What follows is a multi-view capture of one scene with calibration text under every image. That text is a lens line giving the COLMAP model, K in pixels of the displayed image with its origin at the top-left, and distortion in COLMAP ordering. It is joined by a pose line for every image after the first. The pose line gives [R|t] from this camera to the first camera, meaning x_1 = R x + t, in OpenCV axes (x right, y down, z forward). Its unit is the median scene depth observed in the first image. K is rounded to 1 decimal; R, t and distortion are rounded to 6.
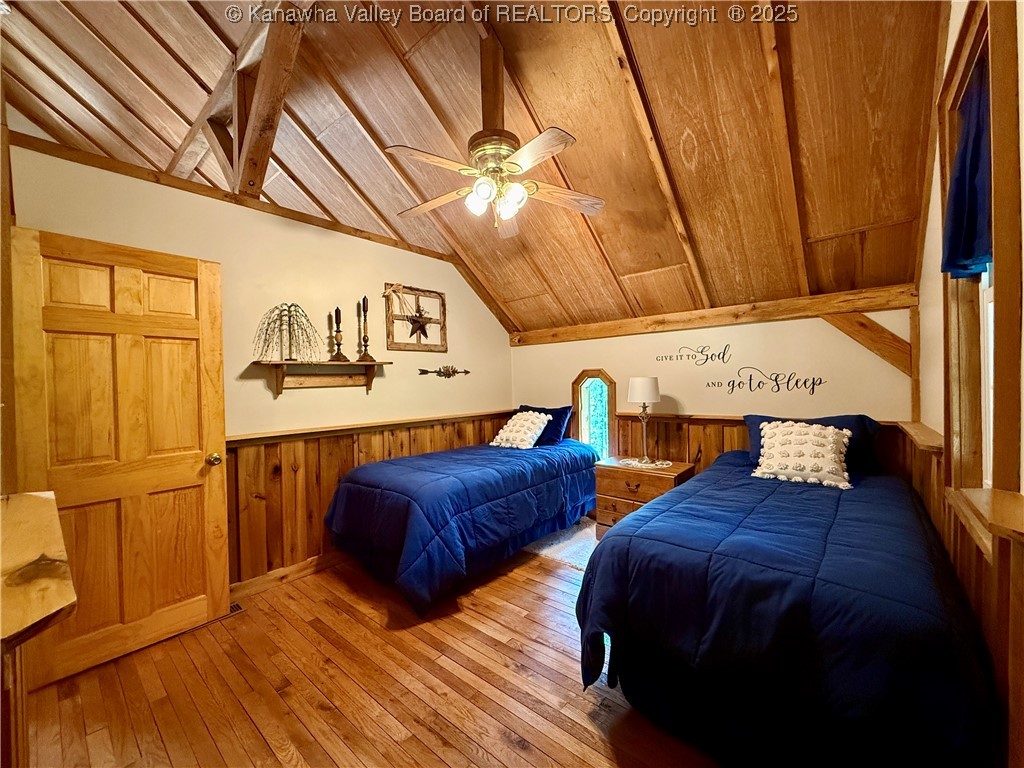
lens RADIAL K [[409.2, 0, 511.9], [0, 409.2, 384.9], [0, 0, 1]] dist [0.000177, 0.000204]
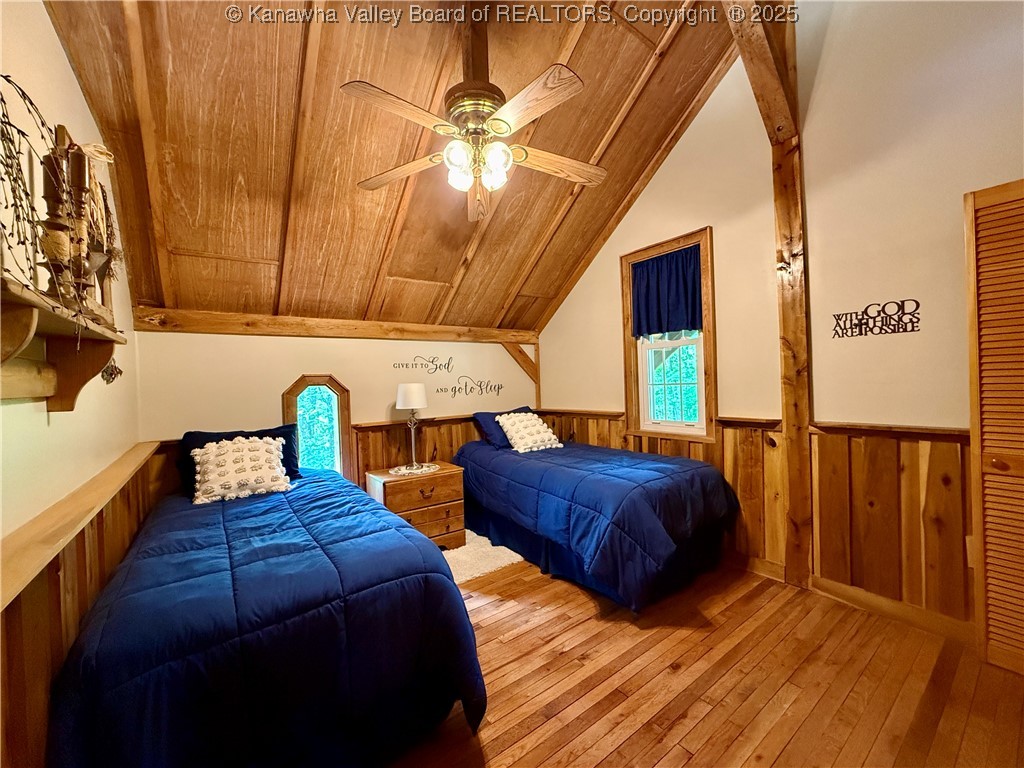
lens RADIAL K [[409.2, 0, 511.9], [0, 409.2, 384.9], [0, 0, 1]] dist [0.000177, 0.000204]
pose [[0.226597, 0.007436, 0.973960, -0.635577], [0.033714, 0.999312, -0.015473, 0.009278], [-0.973405, 0.036342, 0.226190, 0.568446]]
